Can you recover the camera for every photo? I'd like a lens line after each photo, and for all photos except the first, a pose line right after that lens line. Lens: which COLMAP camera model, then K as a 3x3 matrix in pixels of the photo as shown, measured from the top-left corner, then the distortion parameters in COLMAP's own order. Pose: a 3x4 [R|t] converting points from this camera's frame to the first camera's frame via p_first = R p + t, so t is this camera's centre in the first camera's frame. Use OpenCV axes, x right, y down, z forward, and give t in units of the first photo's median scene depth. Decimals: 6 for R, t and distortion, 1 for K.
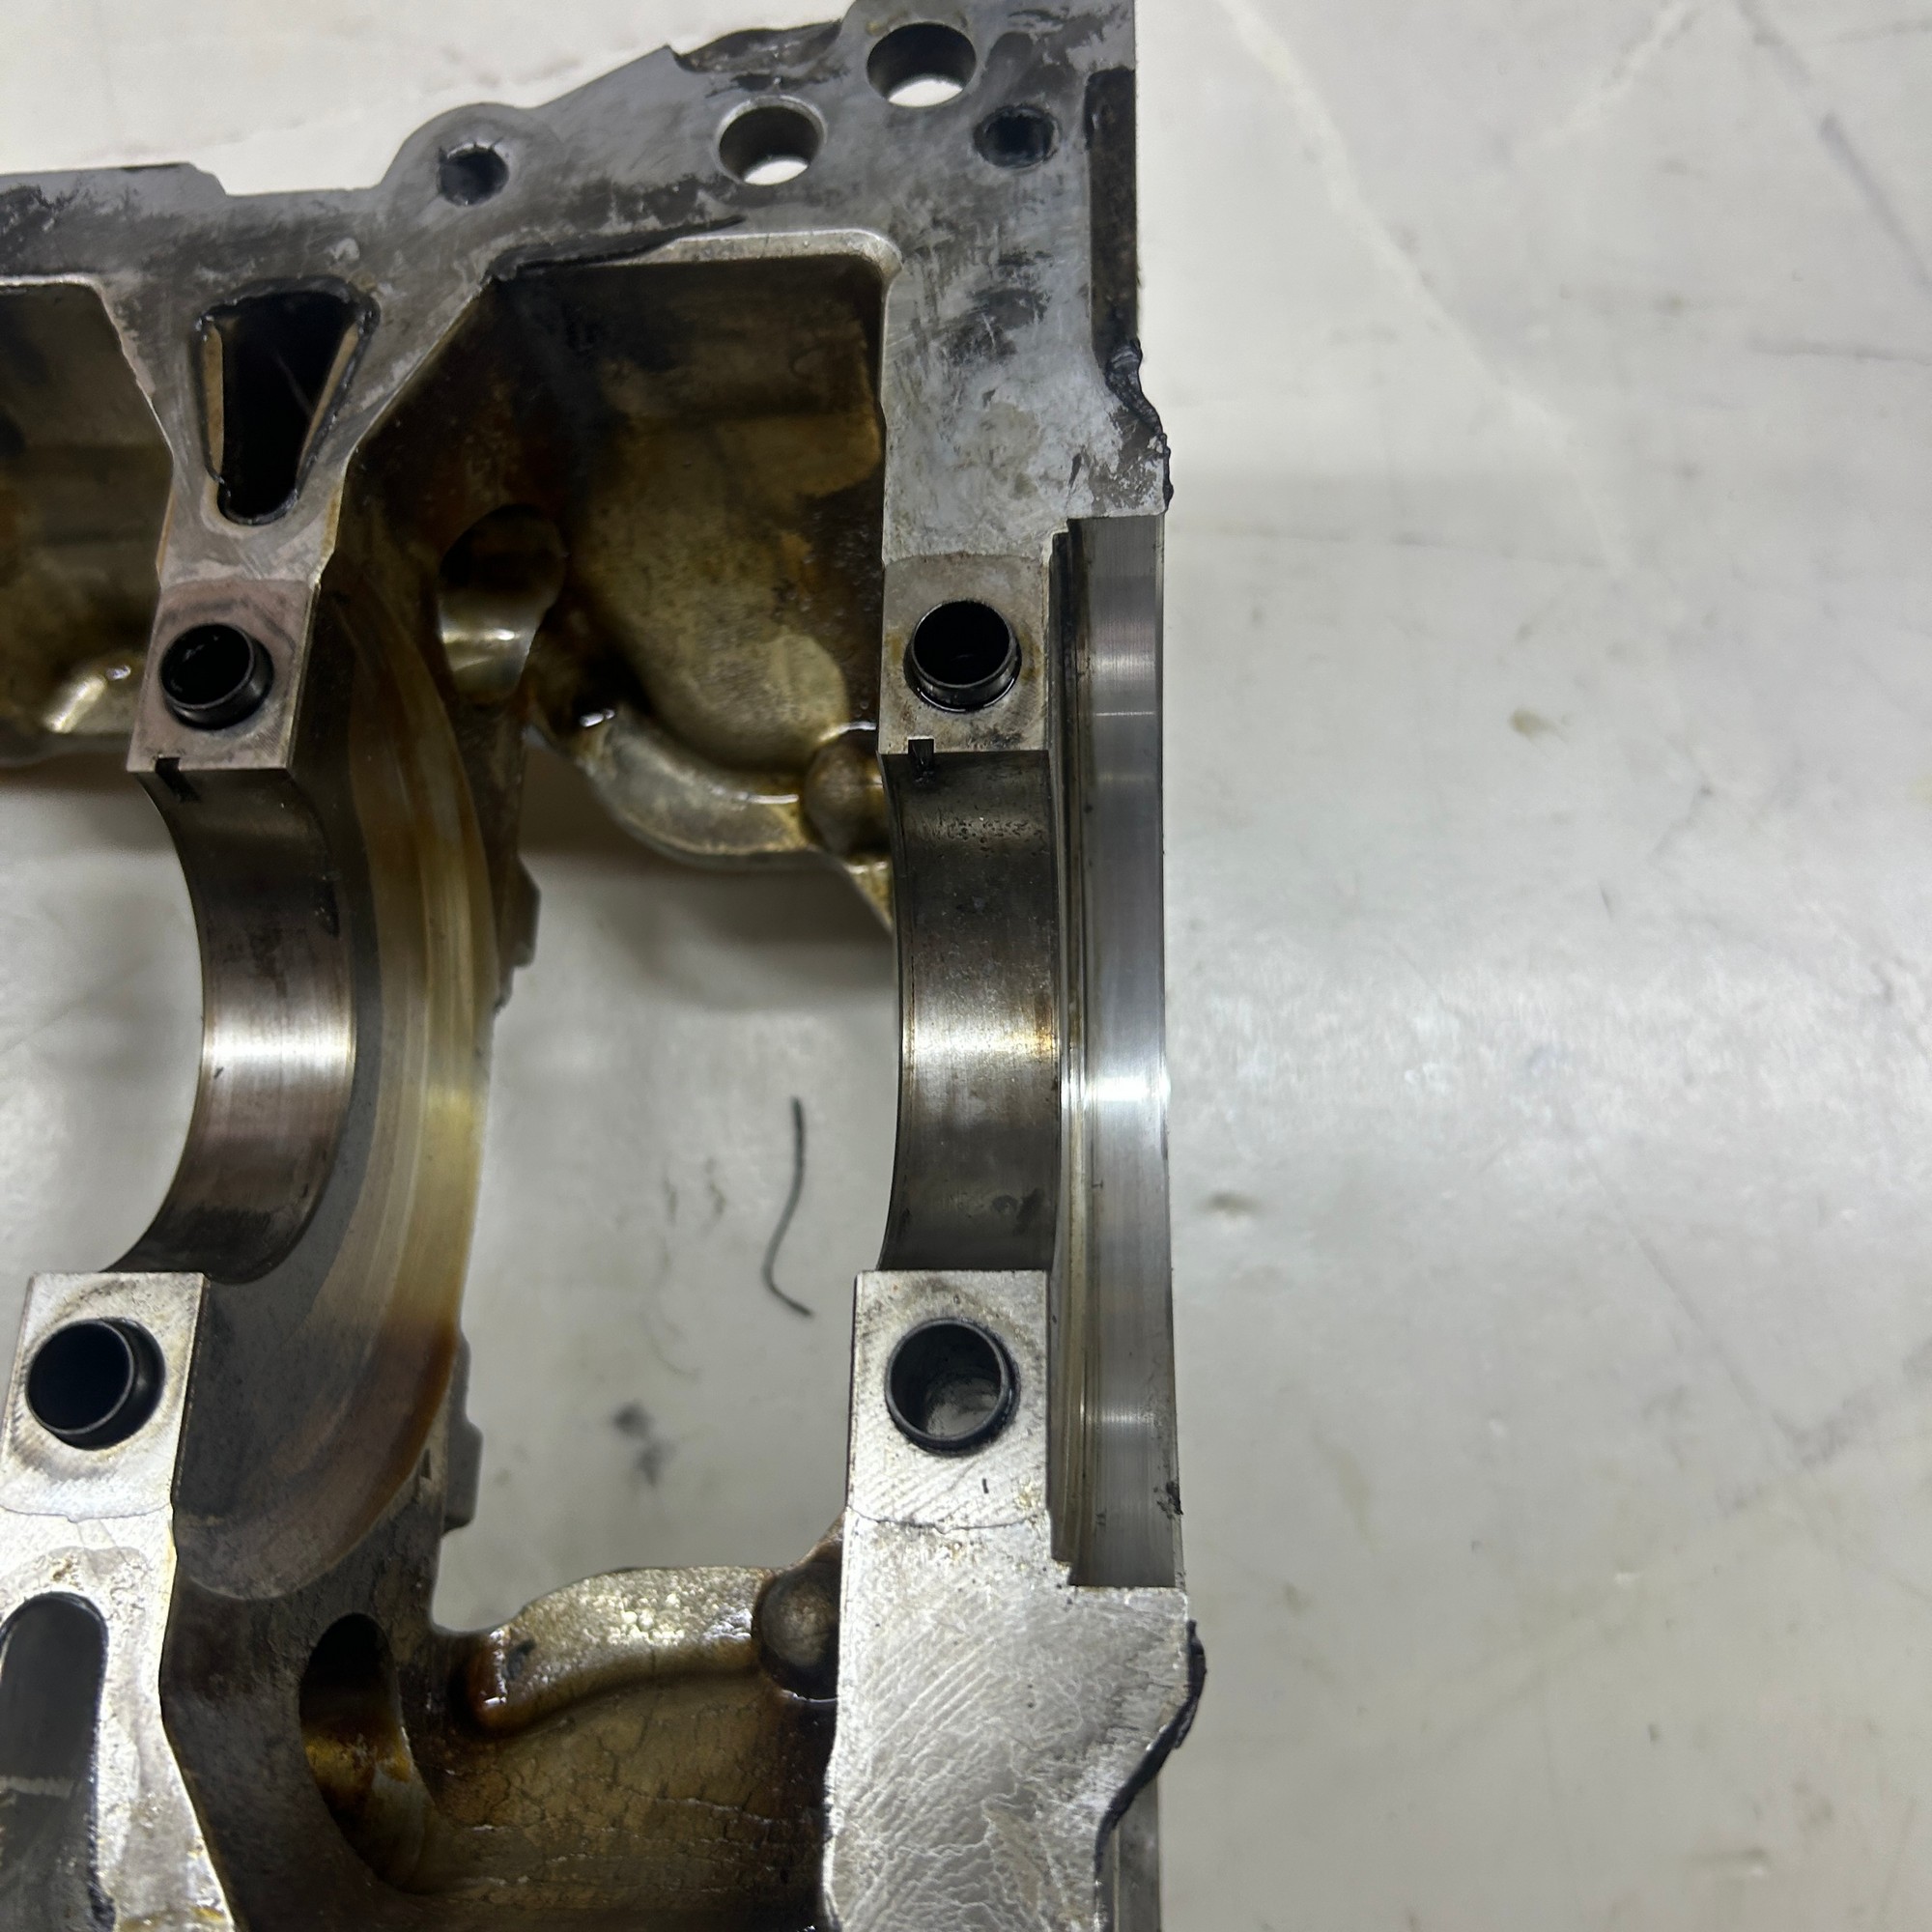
lens RADIAL K [[2038.8, 0, 961.1], [0, 2038.8, 964.5], [0, 0, 1]] dist [-0.000489, 0.000000]
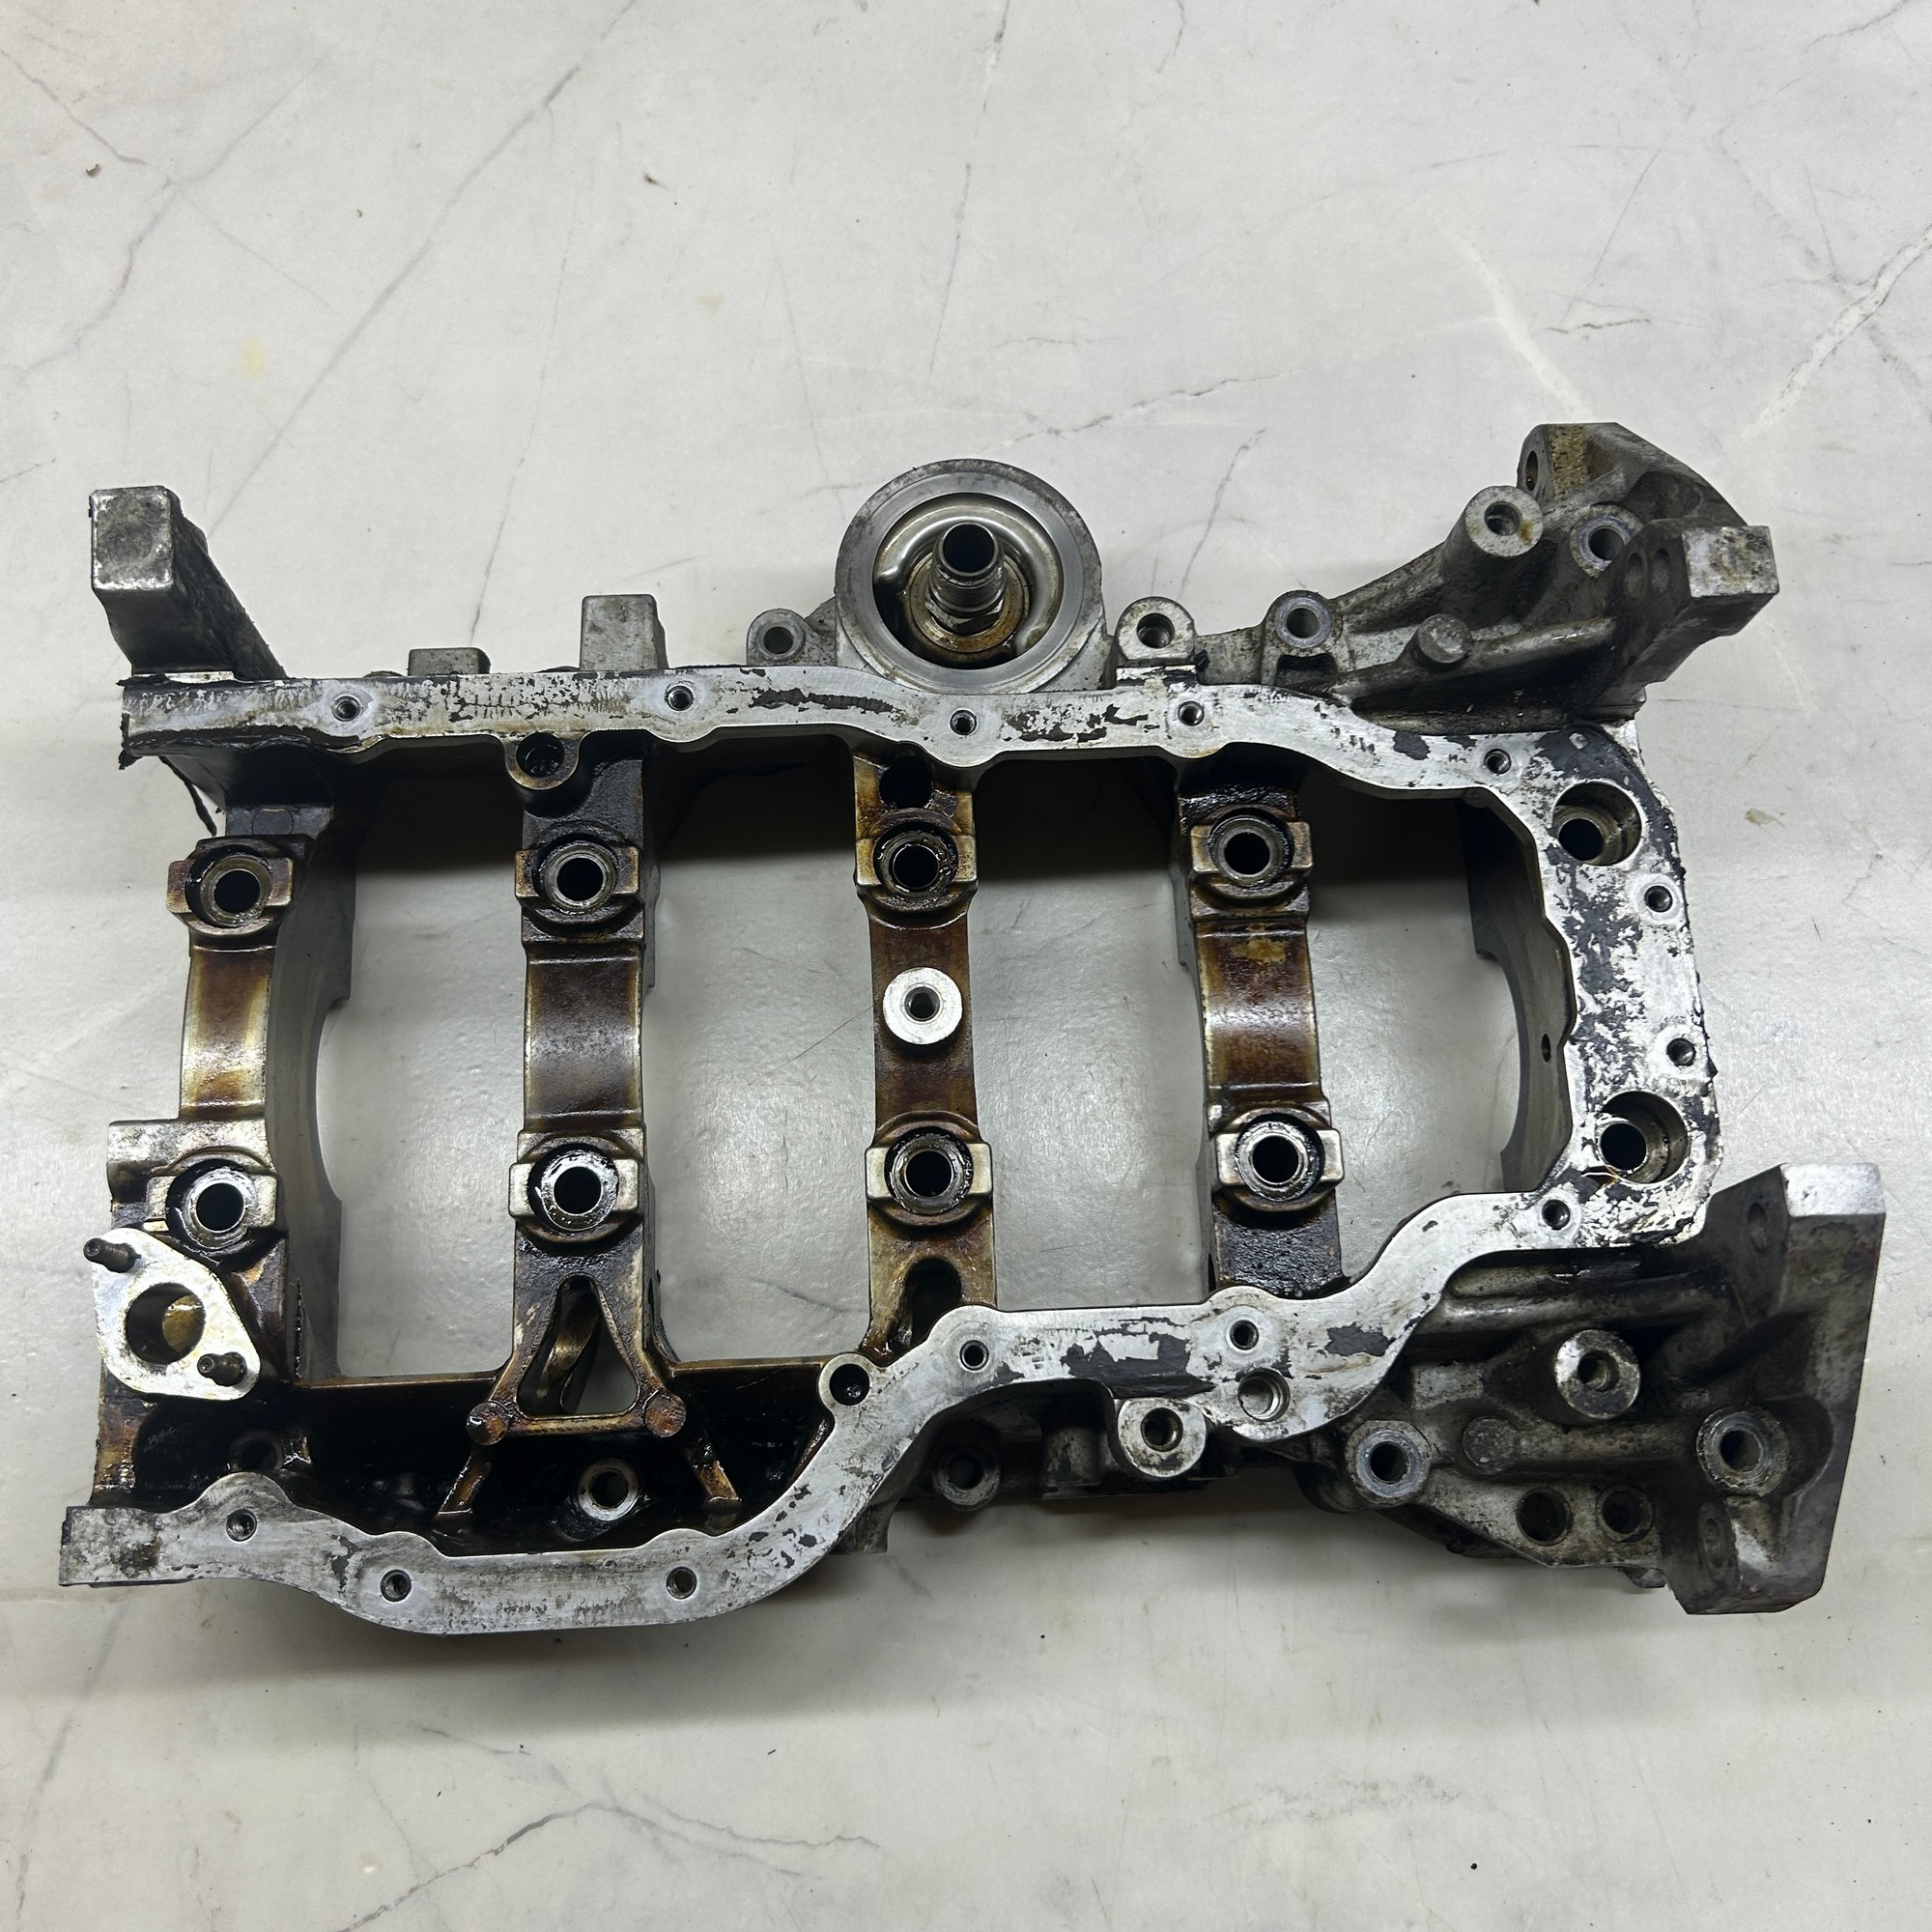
lens RADIAL K [[2038.8, 0, 948.1], [0, 2038.8, 951.5], [0, 0, 1]] dist [-0.000489, 0.000000]
pose [[0.997959, -0.031317, -0.055653, -0.377723], [0.027687, 0.997511, -0.064844, 0.099406], [0.057545, 0.063171, 0.996342, -0.848496]]
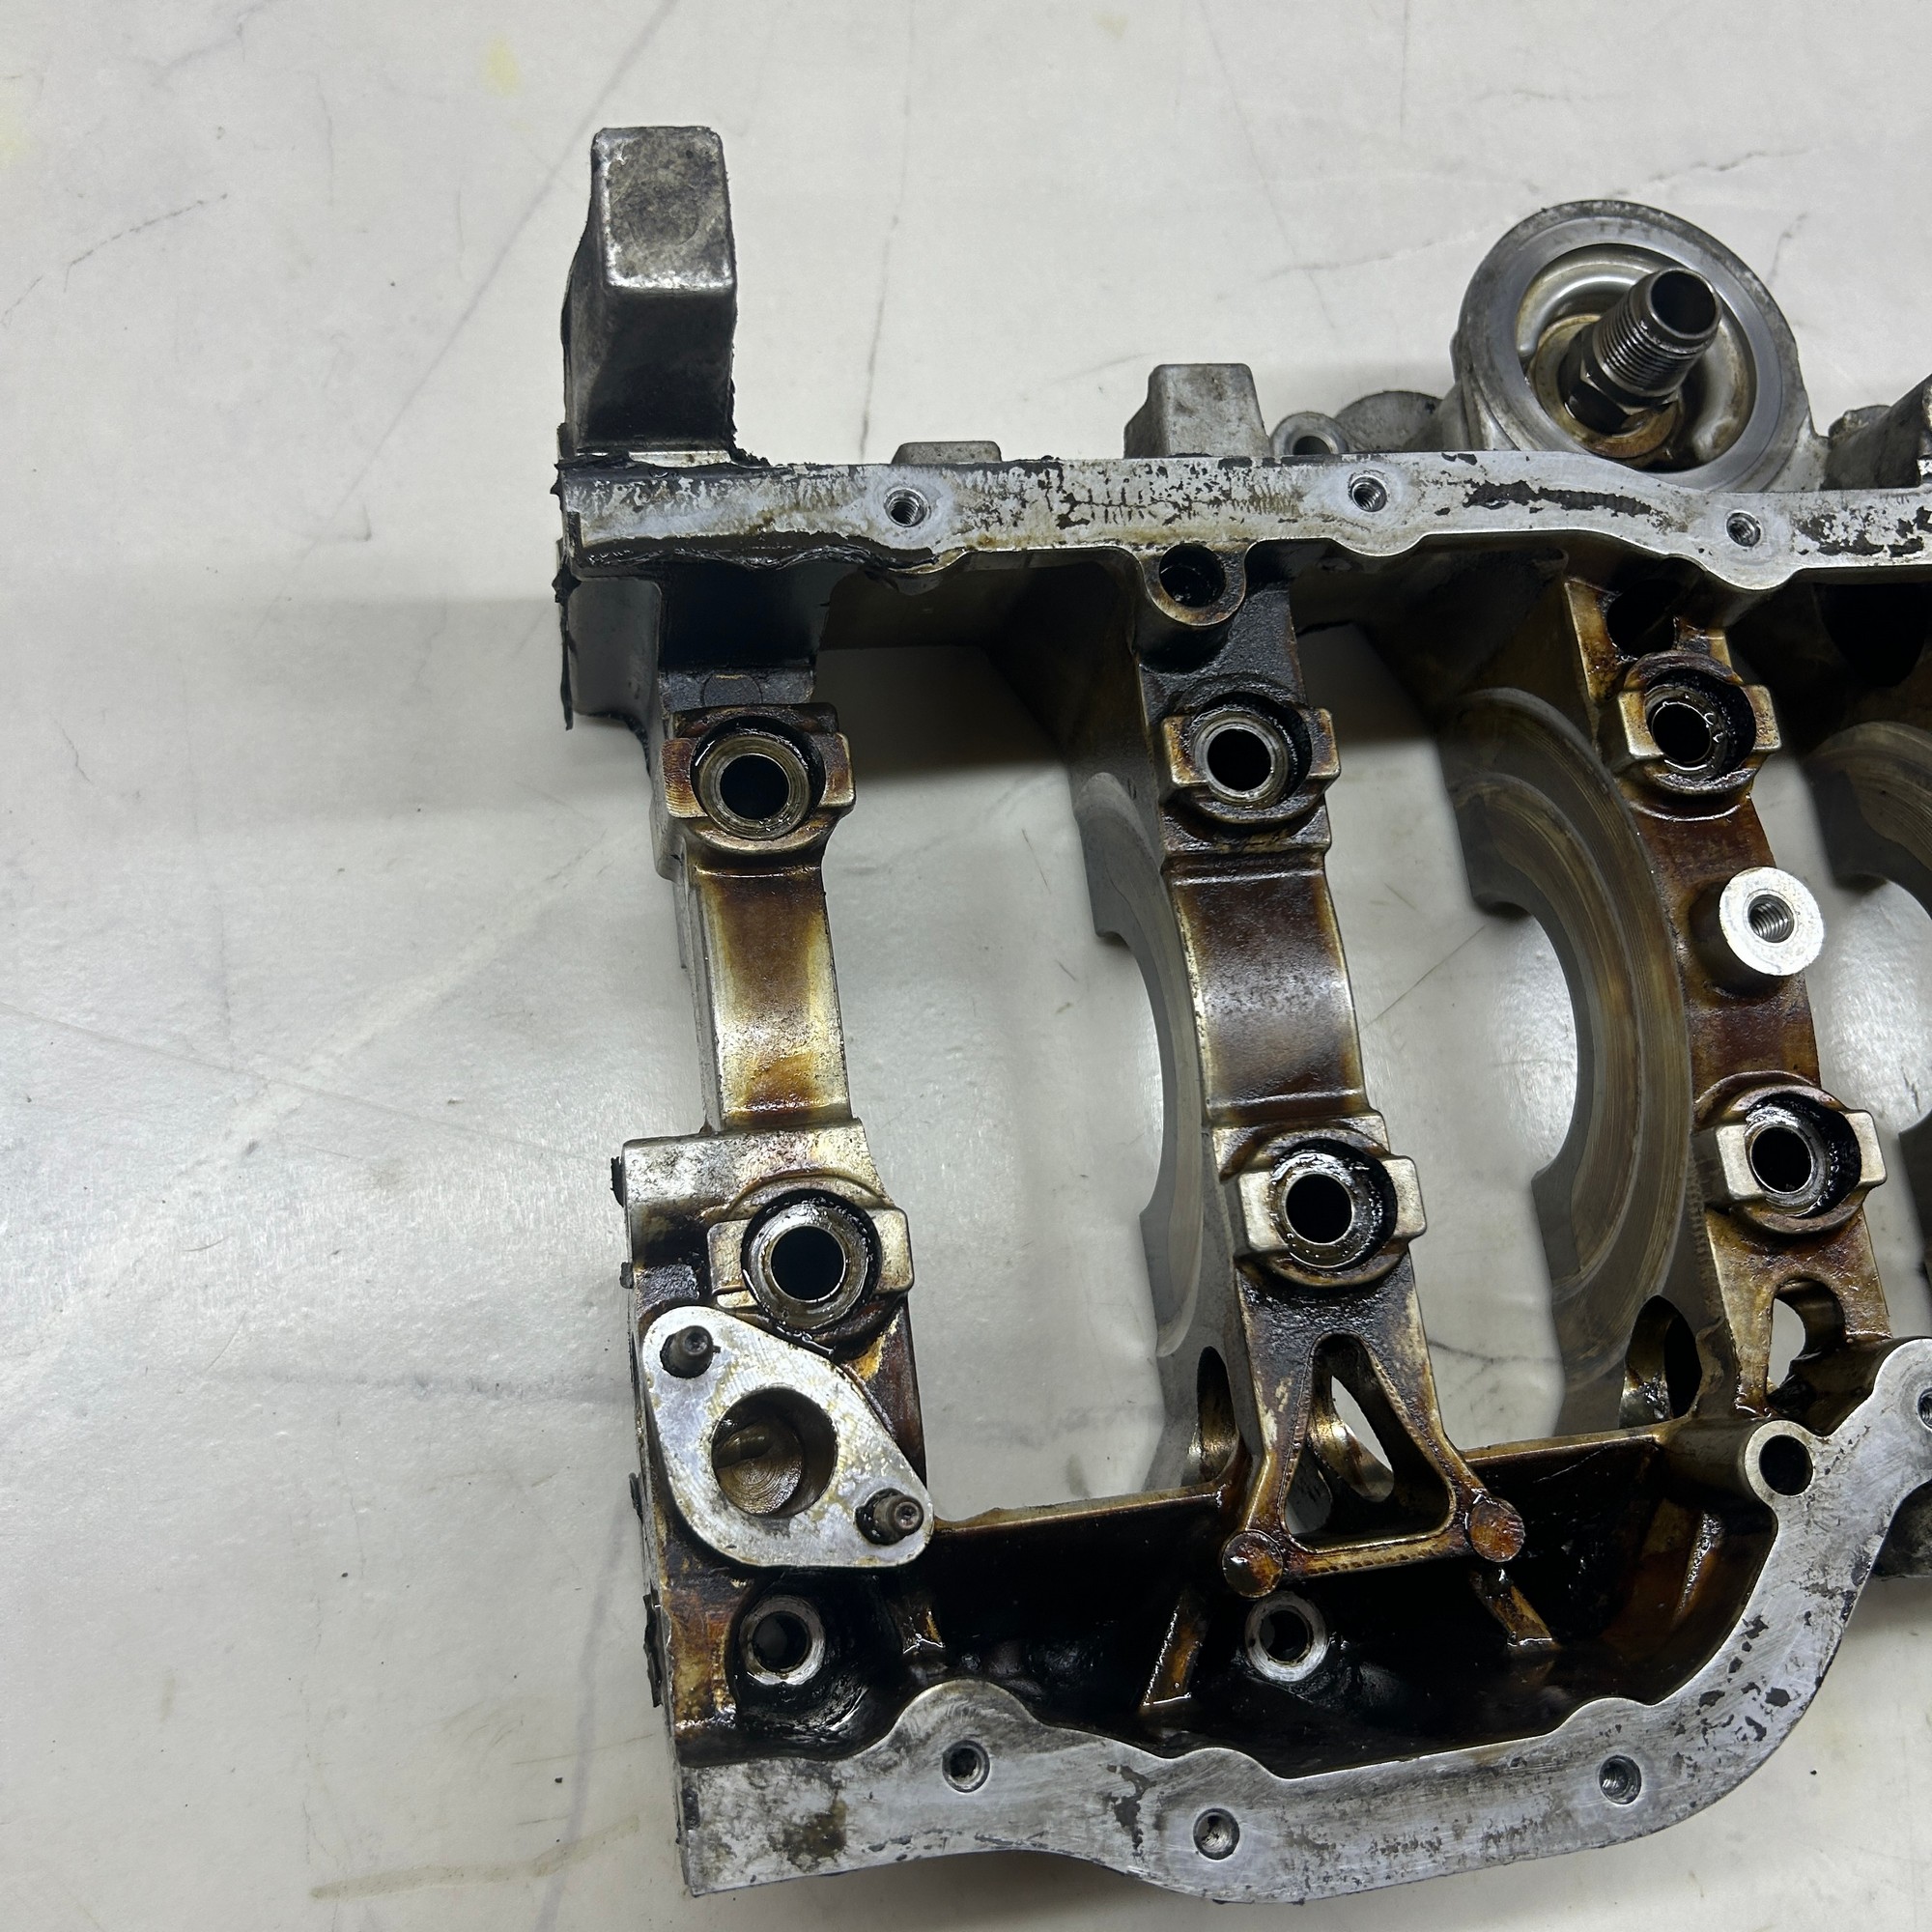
lens RADIAL K [[2038.8, 0, 940.3], [0, 2038.8, 987.6], [0, 0, 1]] dist [-0.000489, 0.000000]
pose [[0.988827, -0.067966, 0.132670, -1.252211], [0.074859, 0.996054, -0.047673, 0.093081], [-0.128906, 0.057072, 0.990013, -0.202885]]
